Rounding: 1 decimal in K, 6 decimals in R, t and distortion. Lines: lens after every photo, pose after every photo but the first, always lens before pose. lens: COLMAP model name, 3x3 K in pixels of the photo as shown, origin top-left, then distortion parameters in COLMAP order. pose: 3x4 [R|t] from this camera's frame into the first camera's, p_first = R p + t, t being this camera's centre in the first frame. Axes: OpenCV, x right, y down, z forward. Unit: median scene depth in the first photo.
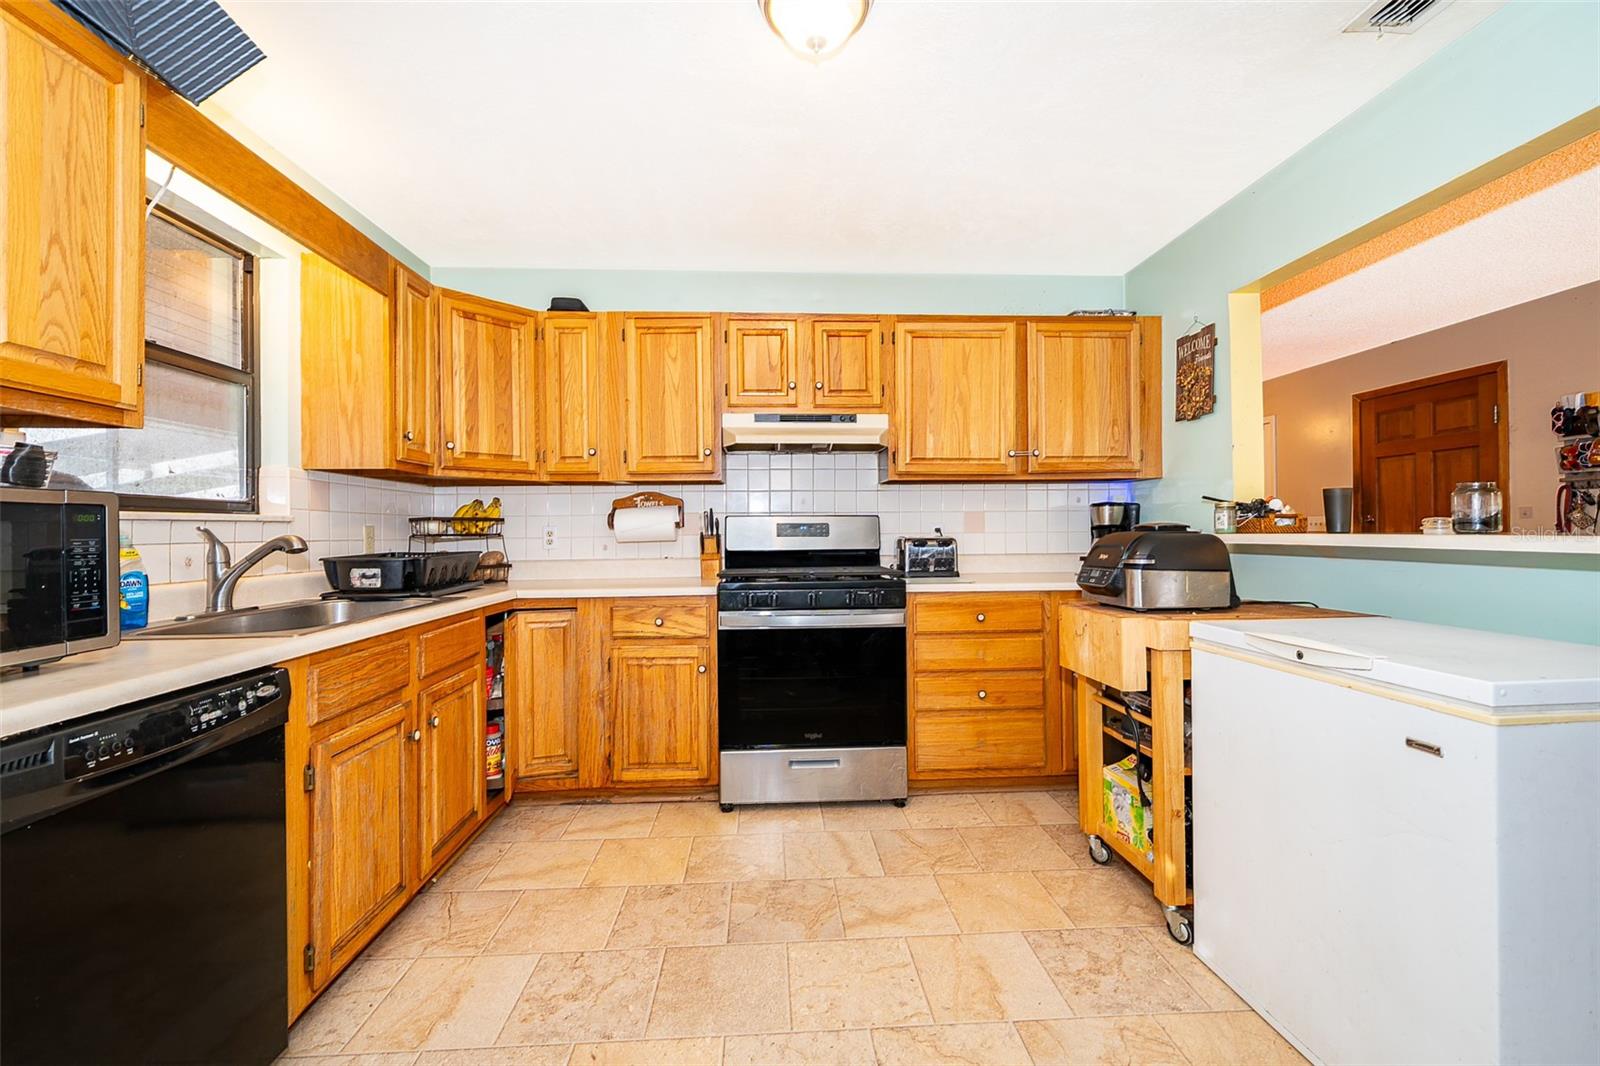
lens RADIAL K [[654.9, 0, 799.3], [0, 654.9, 524.2], [0, 0, 1]] dist [-0.000534, -0.000068]
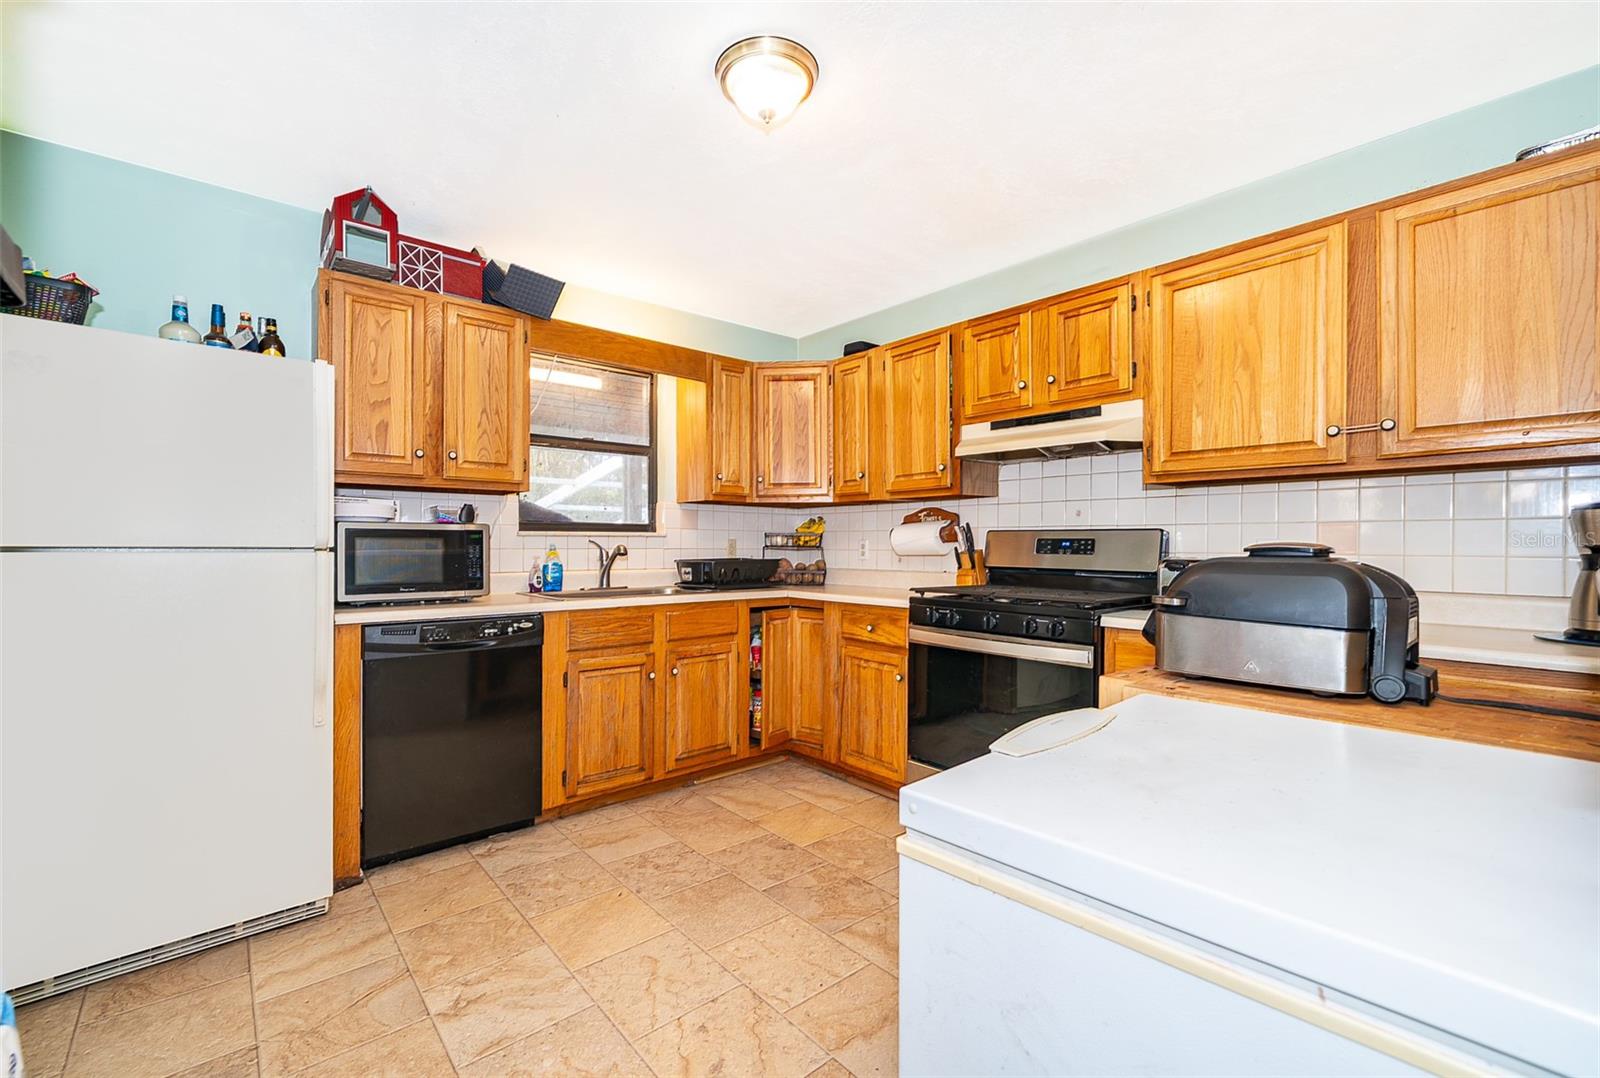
lens RADIAL K [[696.2, 0, 788.7], [0, 696.2, 543.1], [0, 0, 1]] dist [0.002619, -0.000135]
pose [[0.592142, 0.010791, -0.805762, 0.639851], [-0.001637, 0.999924, 0.012188, -0.007555], [0.805832, -0.005898, 0.592115, 0.197809]]
